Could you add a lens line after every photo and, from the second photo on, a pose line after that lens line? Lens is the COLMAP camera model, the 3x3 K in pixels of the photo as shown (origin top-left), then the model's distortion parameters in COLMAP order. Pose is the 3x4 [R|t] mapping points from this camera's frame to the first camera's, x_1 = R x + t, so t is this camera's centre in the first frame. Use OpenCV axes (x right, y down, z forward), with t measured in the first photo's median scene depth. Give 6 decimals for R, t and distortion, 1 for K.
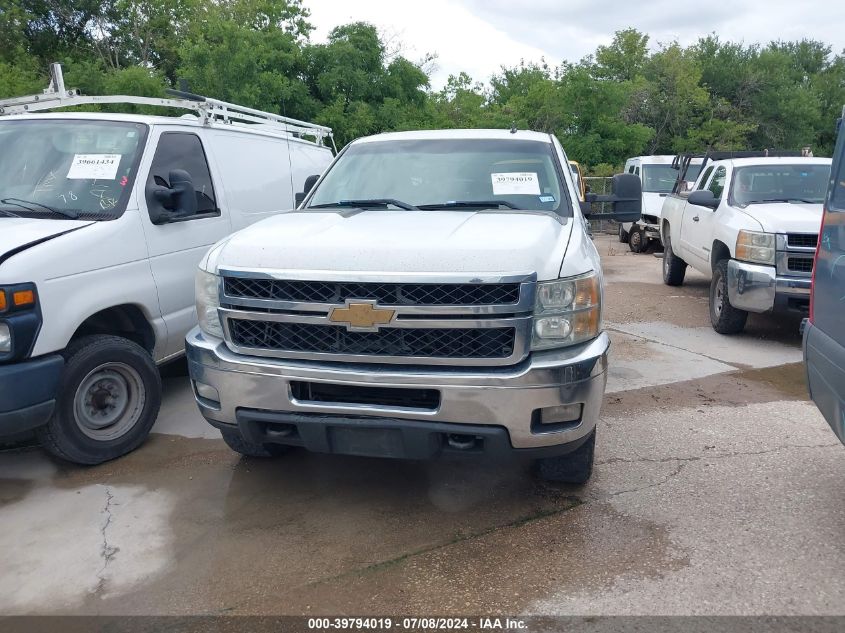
lens RADIAL K [[674.2, 0, 422.5], [0, 674.2, 316.5], [0, 0, 1]] dist [-0.007840, -0.001628]
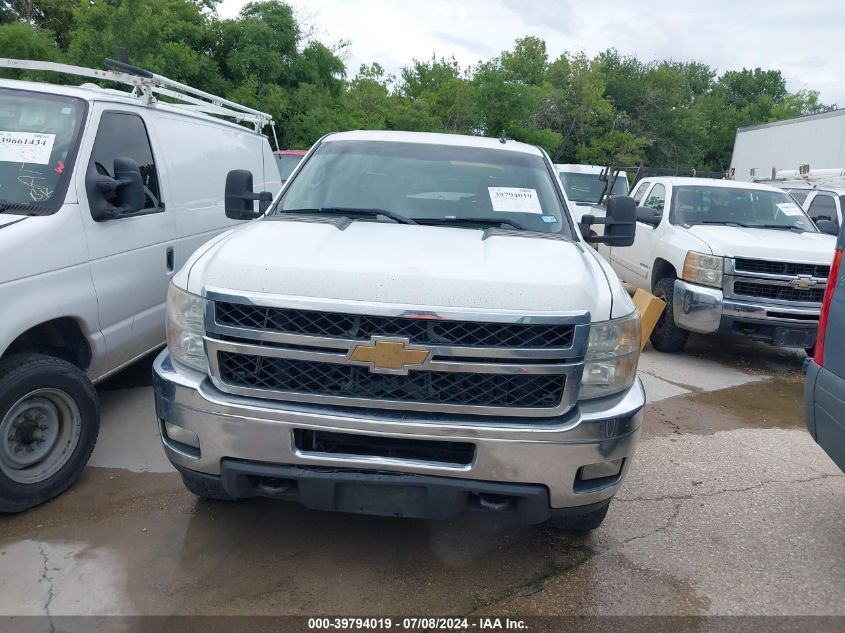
lens RADIAL K [[674.2, 0, 422.5], [0, 674.2, 316.5], [0, 0, 1]] dist [-0.007840, -0.001628]
pose [[0.986157, 0.033891, 0.162315, -0.131491], [-0.036066, 0.999295, 0.010475, -0.042510], [-0.161846, -0.016184, 0.986683, 0.106551]]
